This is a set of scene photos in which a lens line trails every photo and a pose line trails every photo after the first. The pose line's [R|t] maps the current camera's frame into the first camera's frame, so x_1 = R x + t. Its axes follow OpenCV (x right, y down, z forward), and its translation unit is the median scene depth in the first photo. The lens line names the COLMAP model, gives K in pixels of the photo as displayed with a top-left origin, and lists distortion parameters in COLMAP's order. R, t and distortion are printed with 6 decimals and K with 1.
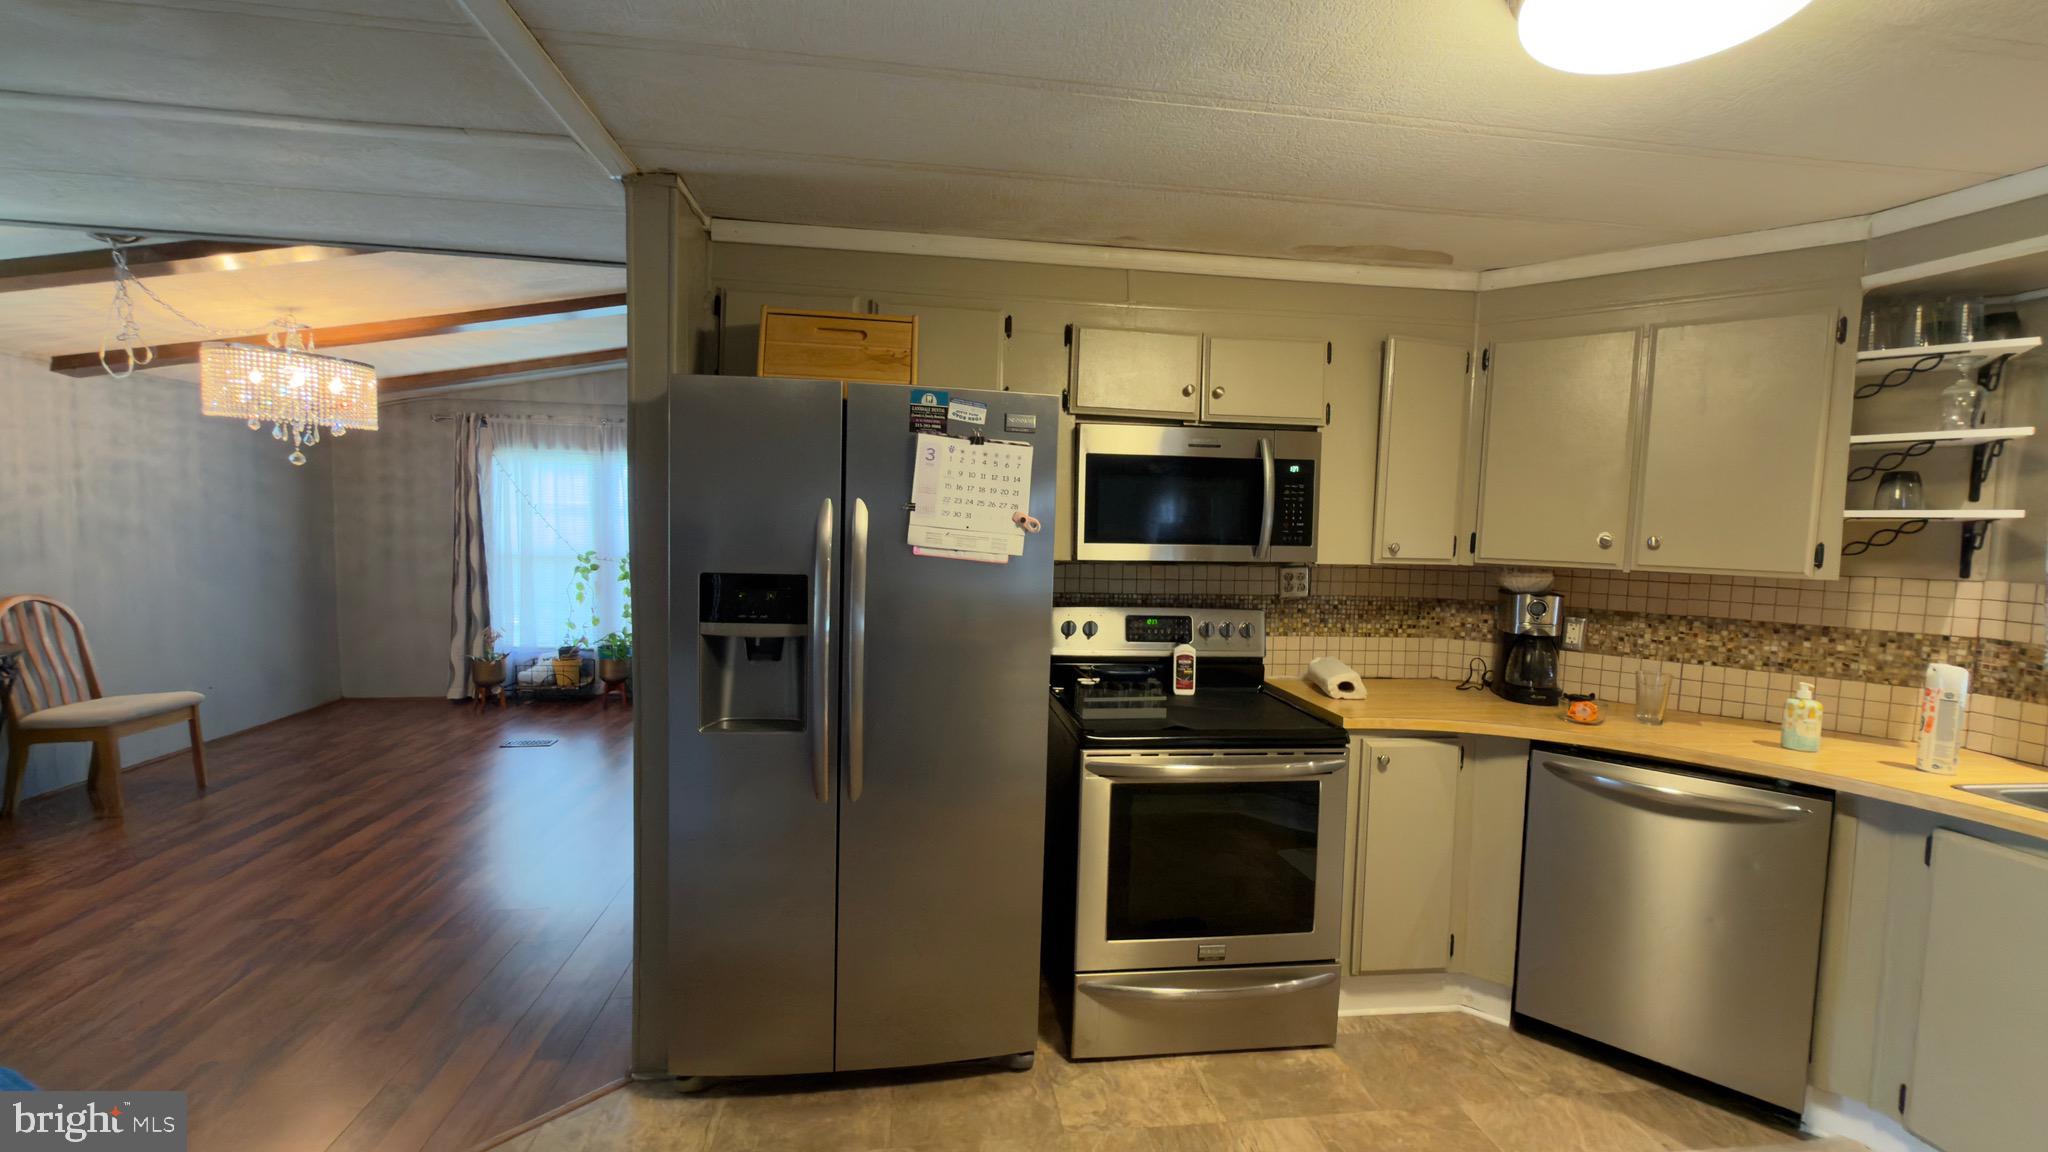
lens RADIAL K [[818.6, 0, 1024.0], [0, 818.6, 576.0], [0, 0, 1]] dist [-0.000681, -0.000332]
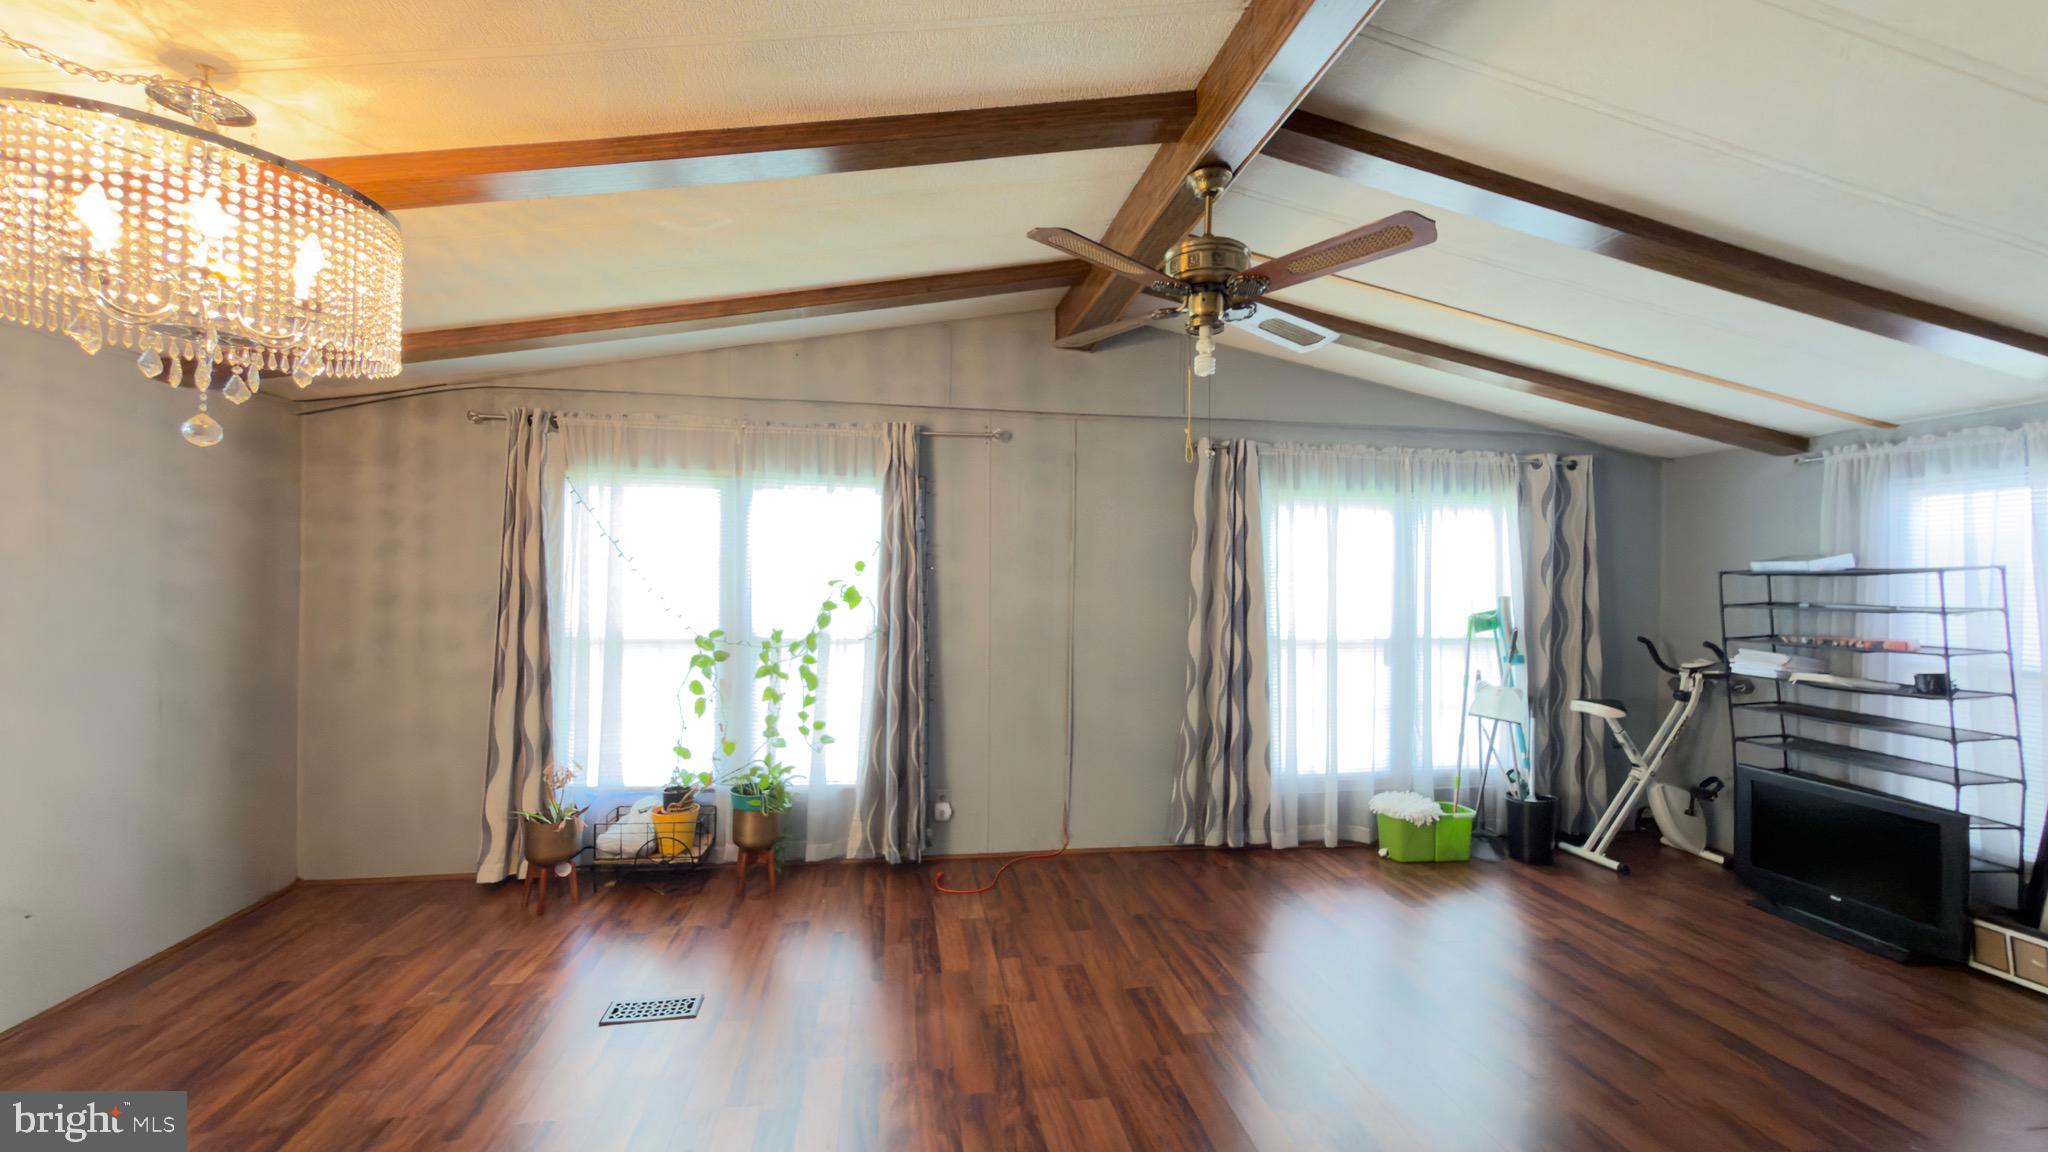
lens RADIAL K [[818.6, 0, 1024.0], [0, 818.6, 576.0], [0, 0, 1]] dist [-0.000681, -0.000332]
pose [[0.999789, -0.009938, 0.017967, -0.315614], [0.011247, 0.997172, -0.074307, -0.023568], [-0.017178, 0.074493, 0.997074, 0.384119]]
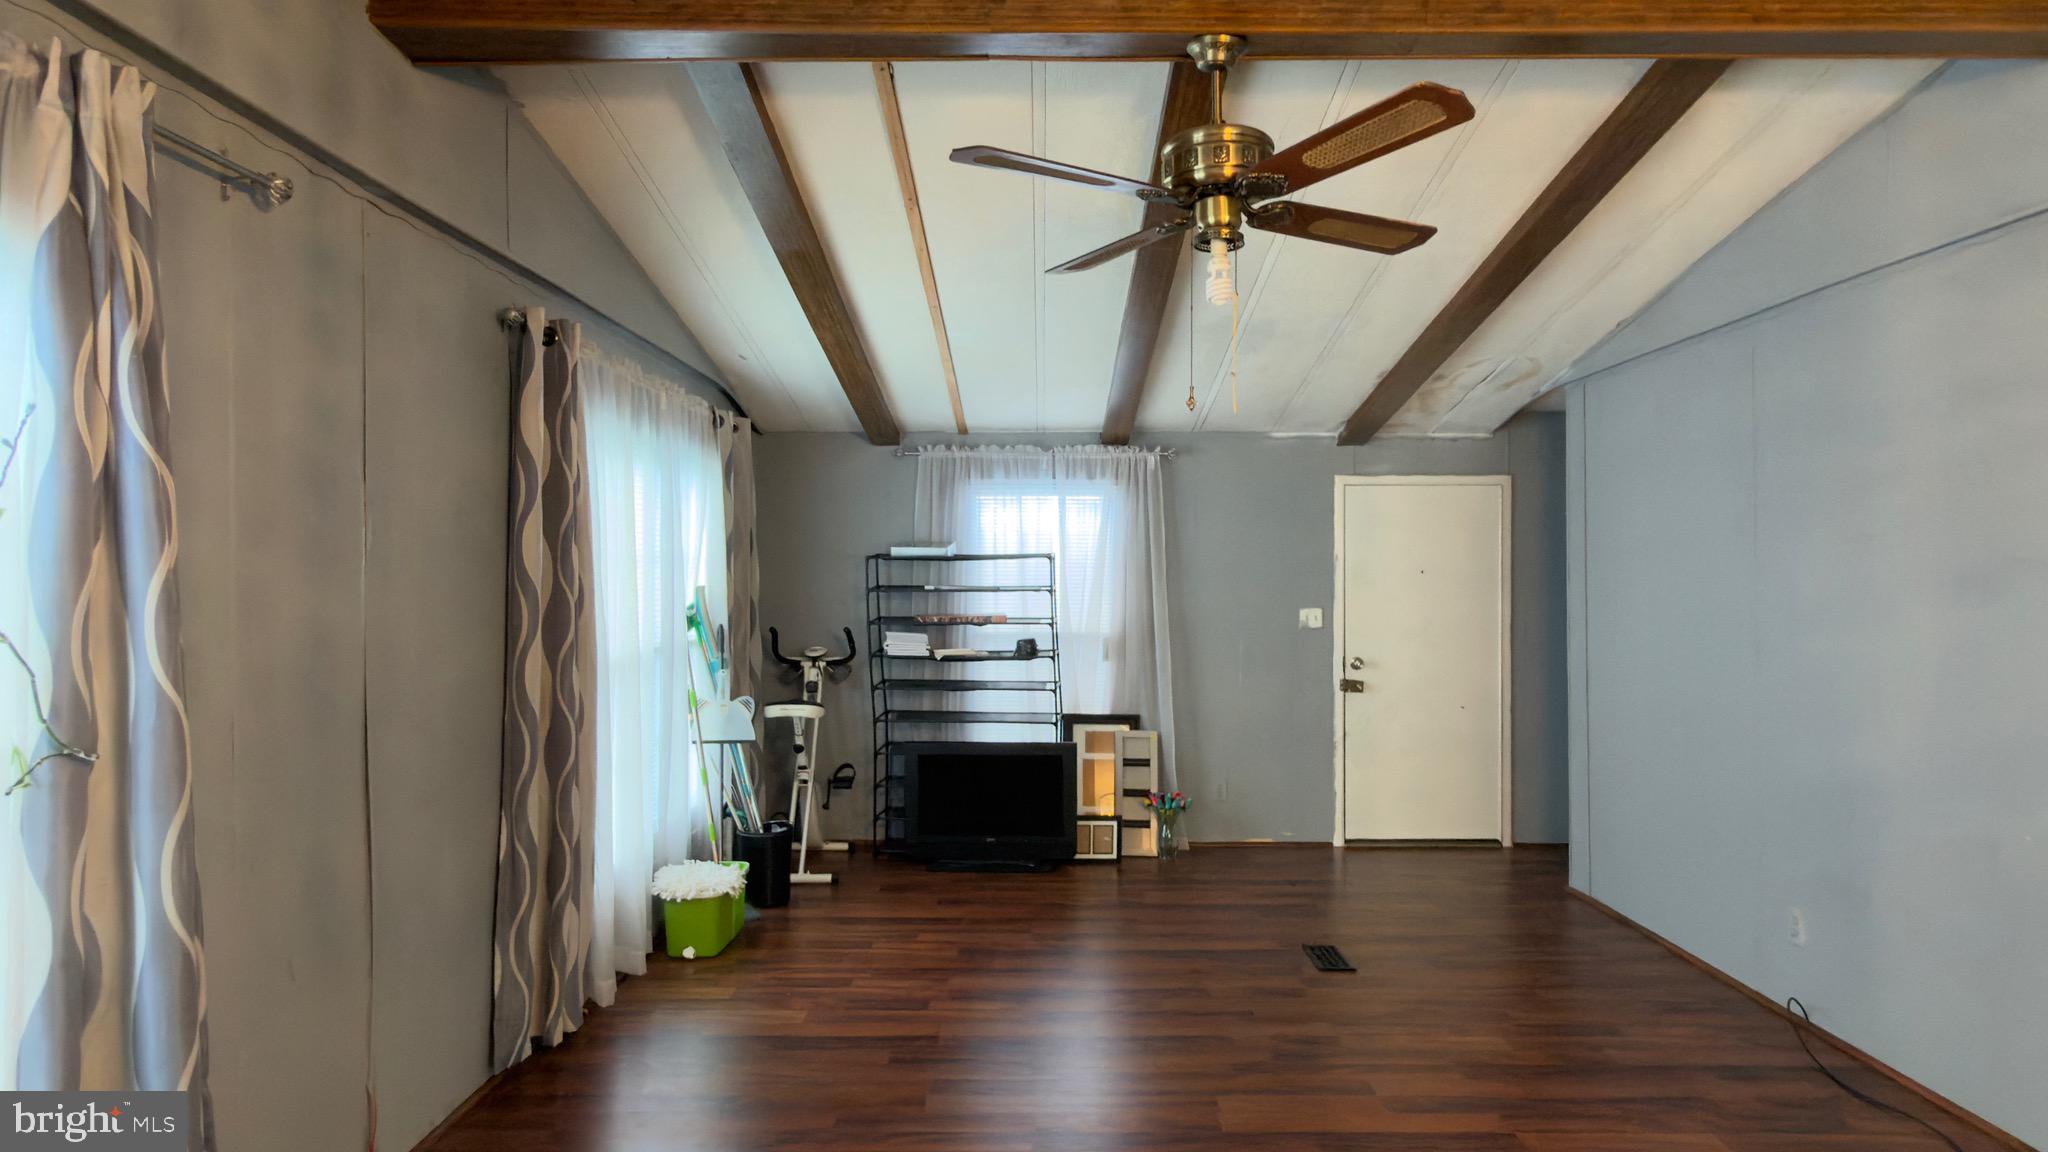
lens RADIAL K [[1152.6, 0, 1024.0], [0, 1152.6, 576.0], [0, 0, 1]] dist [0.003161, 0.000198]
pose [[0.144577, -0.024546, 0.989189, -0.652746], [0.068639, 0.997533, 0.014721, -0.059573], [-0.987110, 0.065768, 0.145905, 0.782751]]
